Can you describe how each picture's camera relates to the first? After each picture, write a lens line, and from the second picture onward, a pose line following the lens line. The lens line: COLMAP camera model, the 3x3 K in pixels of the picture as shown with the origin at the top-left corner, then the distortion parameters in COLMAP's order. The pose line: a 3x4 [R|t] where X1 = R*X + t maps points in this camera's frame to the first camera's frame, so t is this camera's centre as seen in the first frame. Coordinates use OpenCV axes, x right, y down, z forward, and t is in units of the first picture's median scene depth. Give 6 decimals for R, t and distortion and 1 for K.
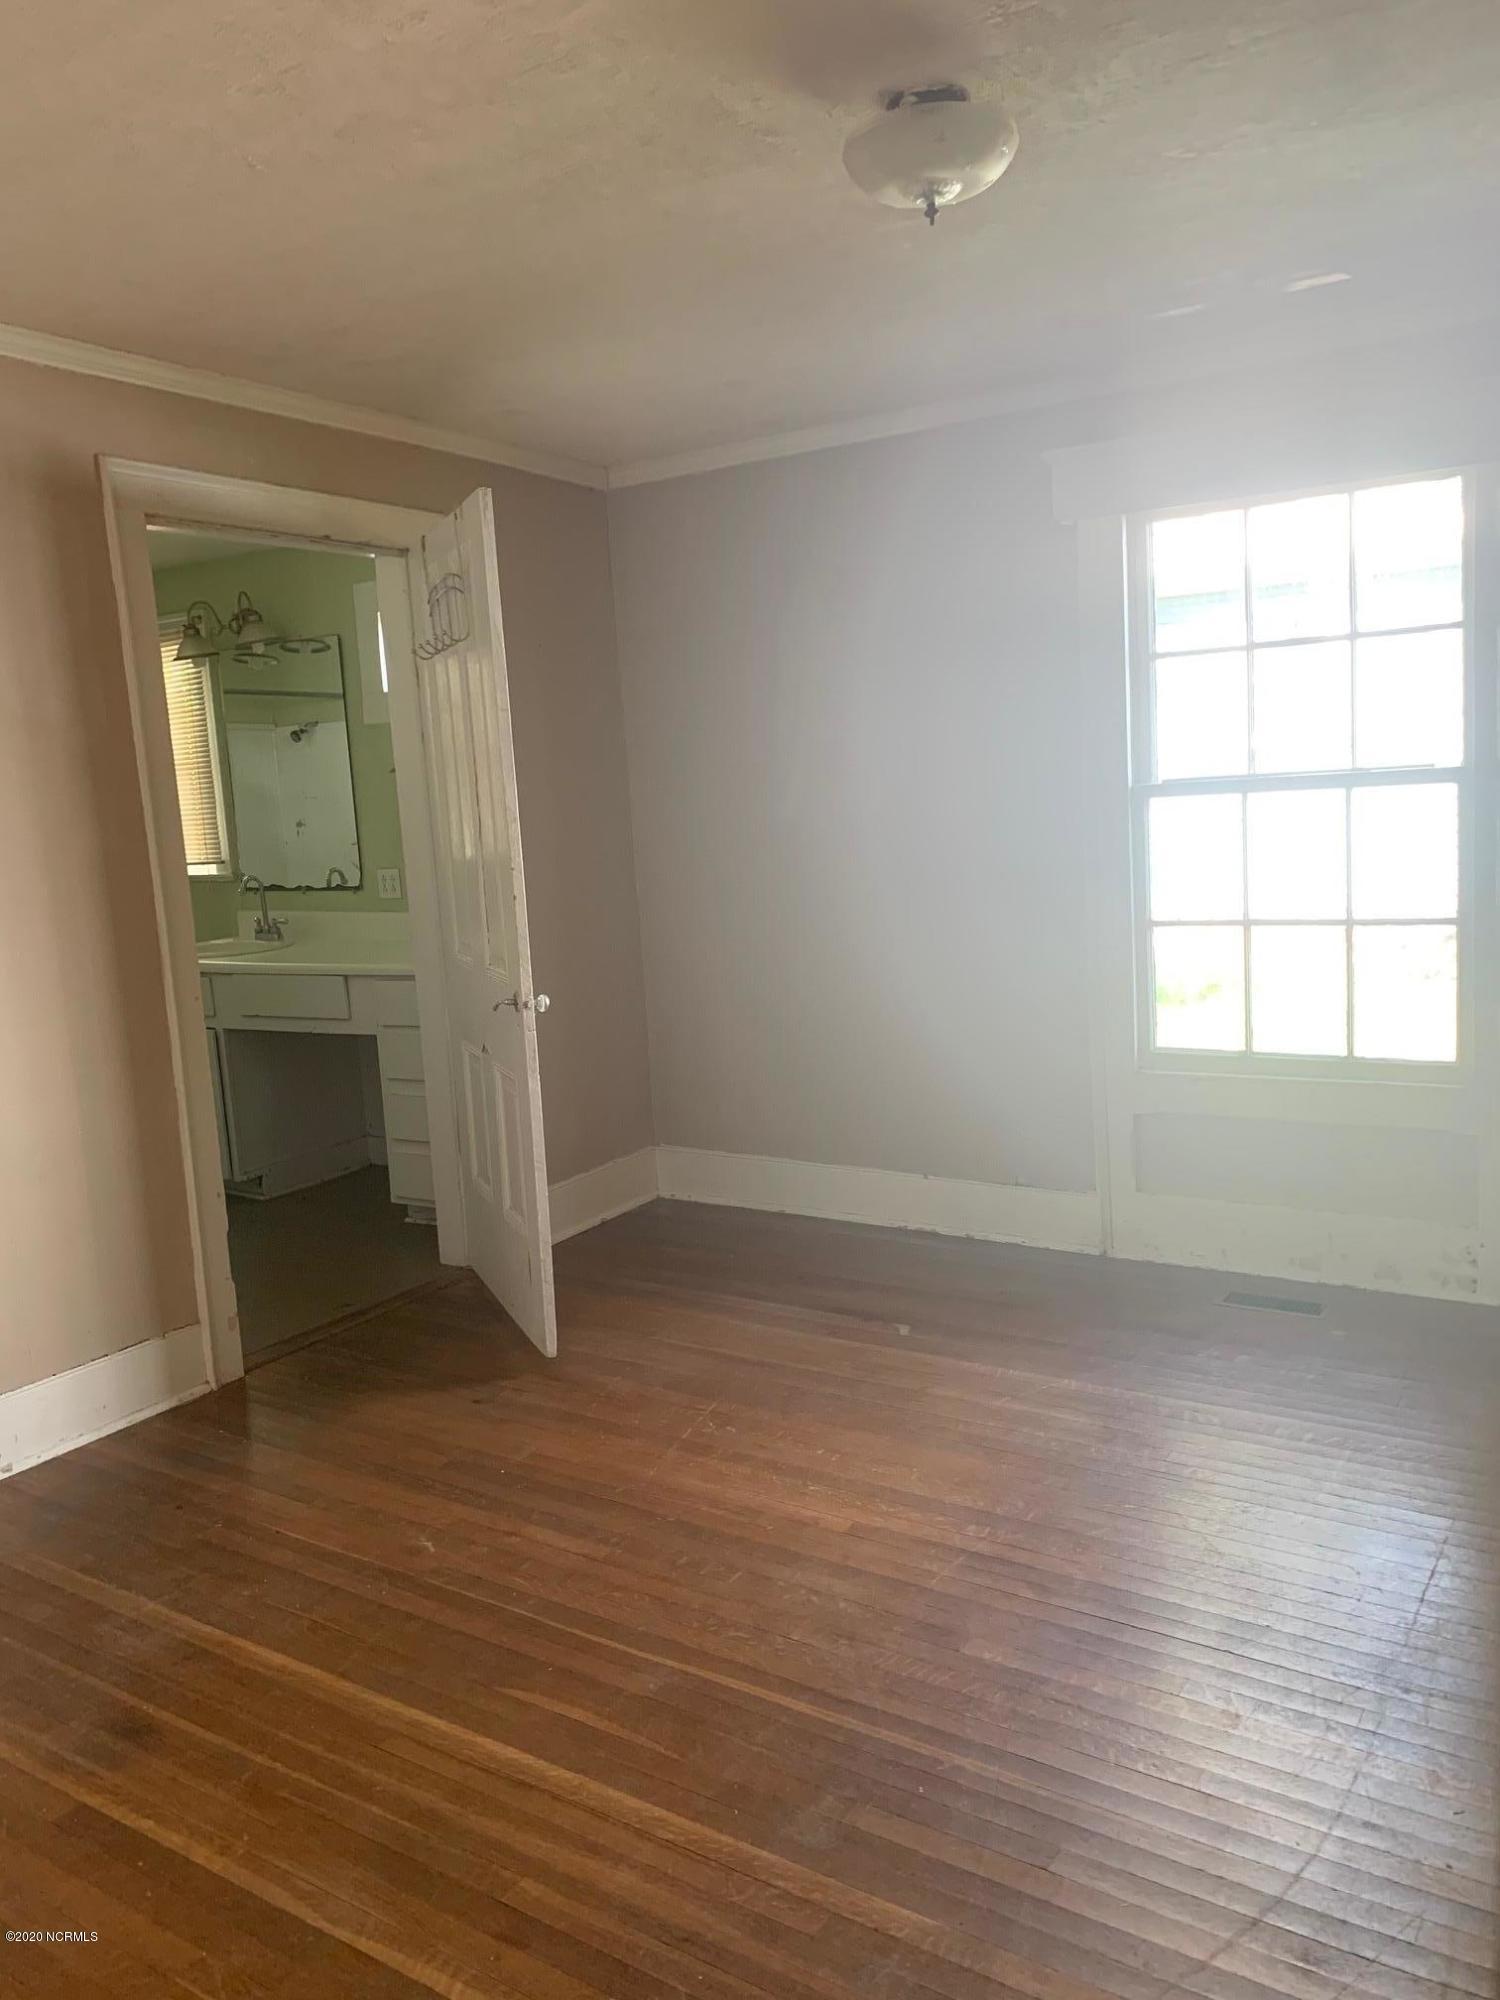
lens RADIAL K [[1541.4, 0, 750.0], [0, 1541.4, 1000.0], [0, 0, 1]] dist [0.009689, 0.001453]
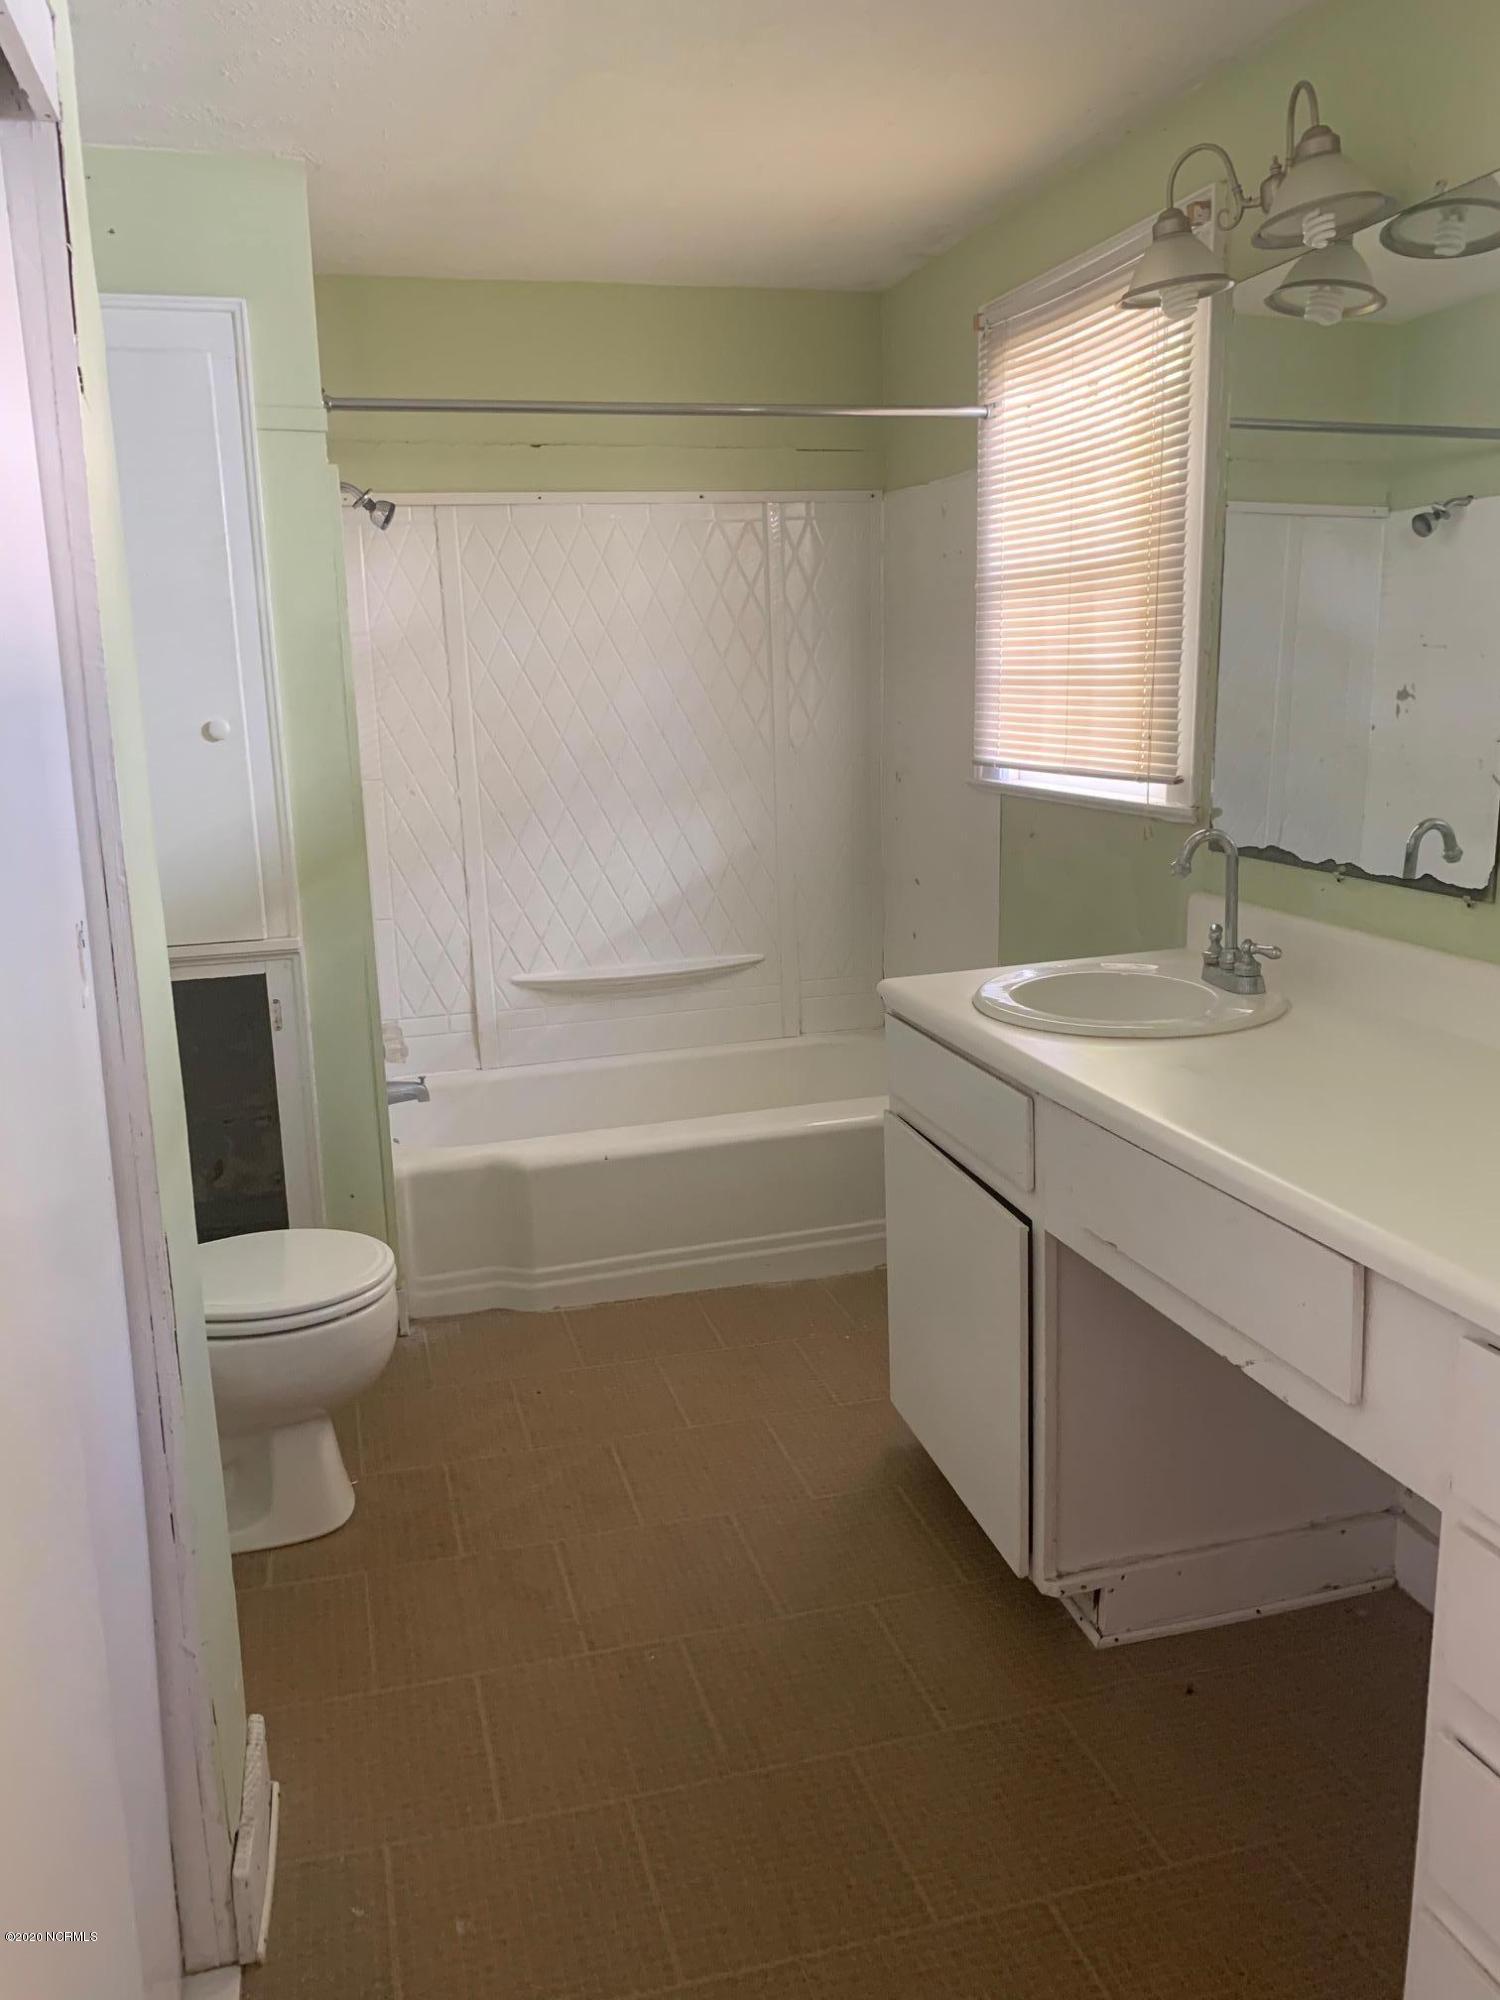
lens RADIAL K [[1541.4, 0, 750.0], [0, 1541.4, 1000.0], [0, 0, 1]] dist [0.009689, 0.001453]
pose [[0.761255, 0.172828, -0.624997, -0.149560], [-0.113463, 0.984460, 0.134030, -0.075271], [0.638449, -0.031117, 0.769035, 0.593409]]
